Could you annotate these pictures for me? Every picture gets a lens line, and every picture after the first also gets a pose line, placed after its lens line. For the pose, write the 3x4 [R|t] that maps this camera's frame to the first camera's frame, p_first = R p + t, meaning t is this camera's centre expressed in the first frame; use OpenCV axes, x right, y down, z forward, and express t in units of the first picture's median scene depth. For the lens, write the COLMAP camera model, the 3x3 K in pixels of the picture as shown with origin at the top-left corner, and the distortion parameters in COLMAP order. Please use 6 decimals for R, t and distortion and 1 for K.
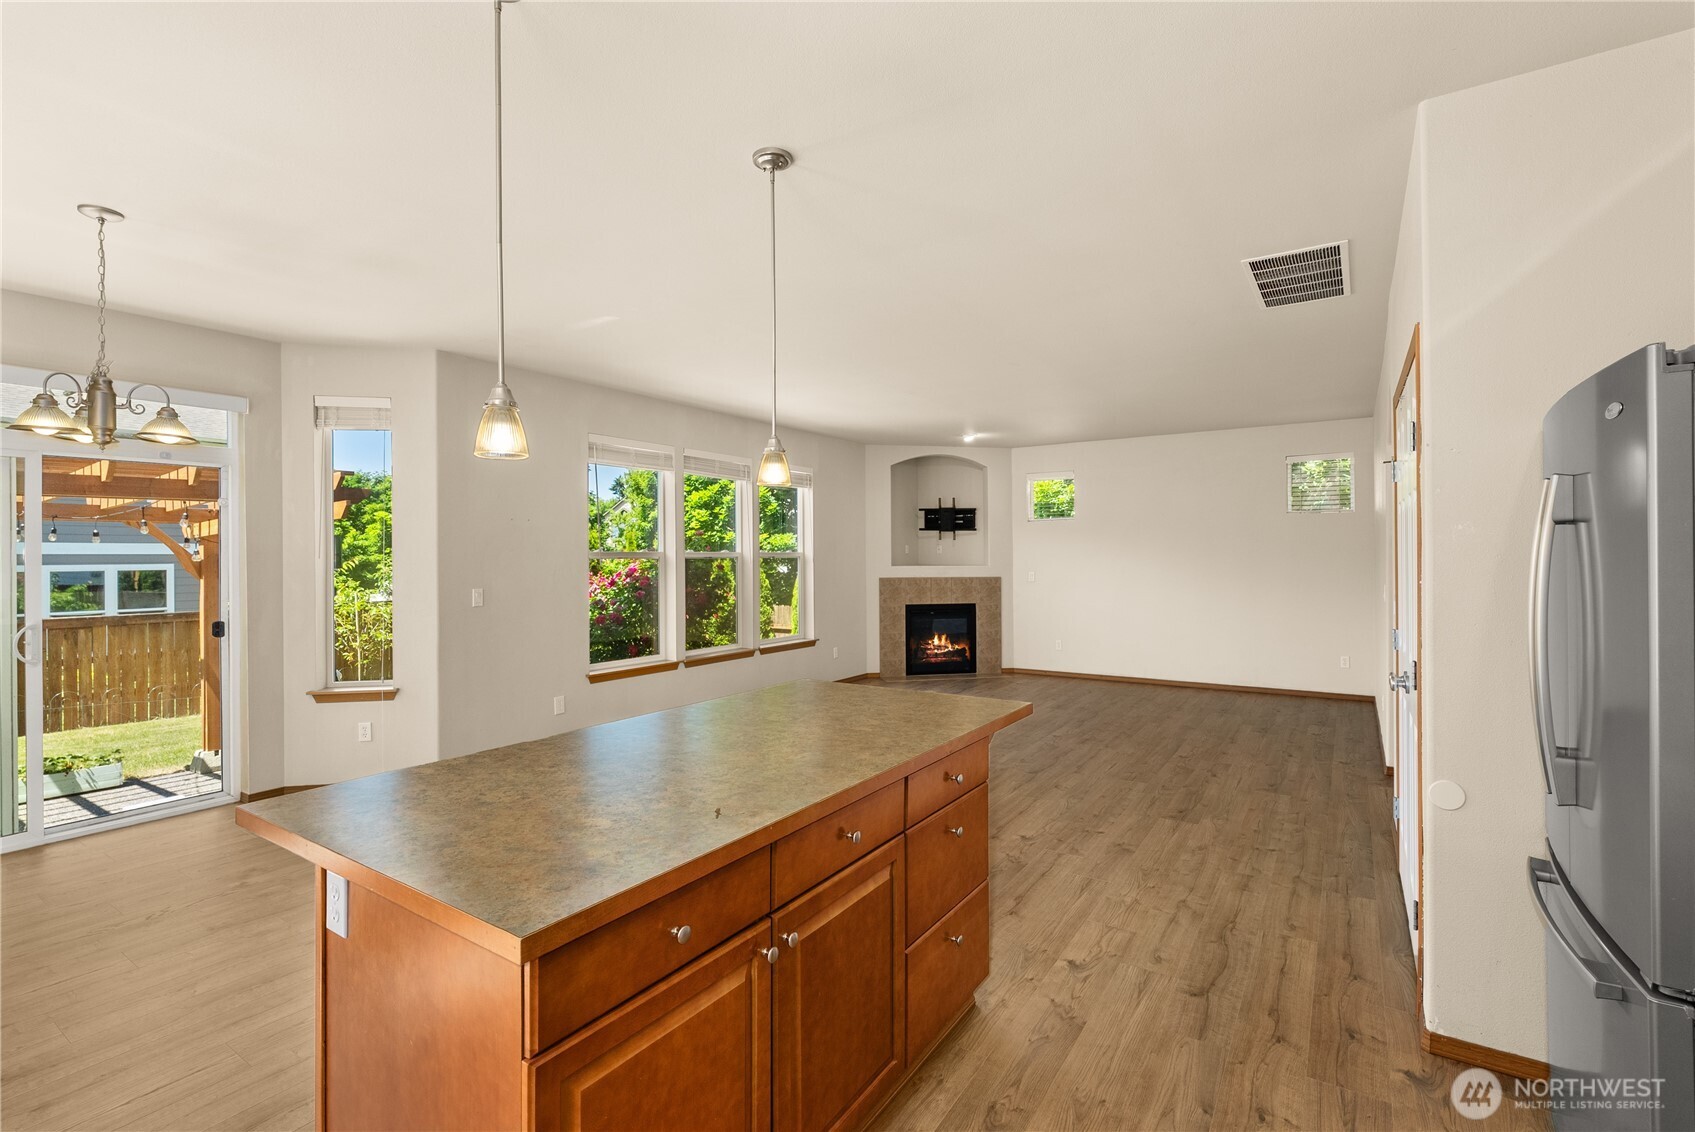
lens RADIAL K [[759.9, 0, 846.3], [0, 759.9, 548.2], [0, 0, 1]] dist [-0.006566, 0.002430]
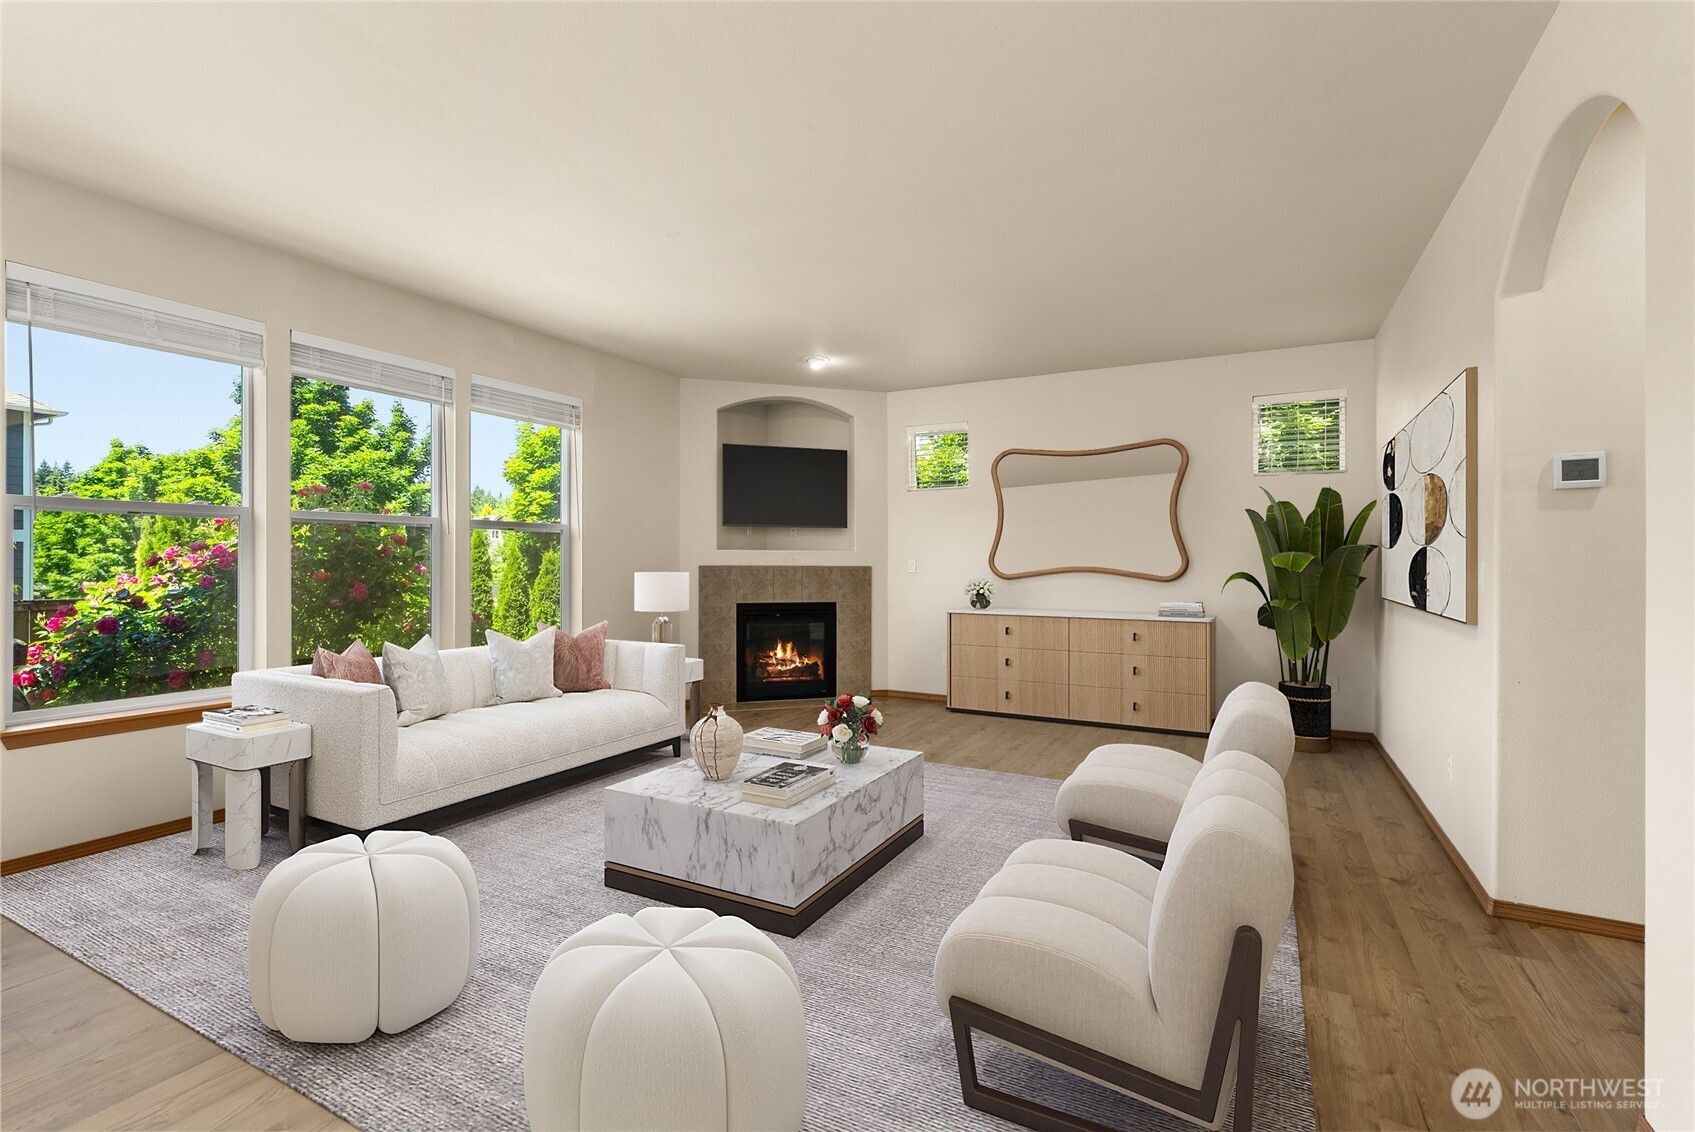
lens RADIAL K [[759.9, 0, 840.2], [0, 759.9, 569.8], [0, 0, 1]] dist [-0.006566, 0.002430]
pose [[0.995722, 0.005667, 0.092224, 0.108686], [-0.007925, 0.999677, 0.024140, 0.024387], [-0.092057, -0.024768, 0.995446, 0.274725]]
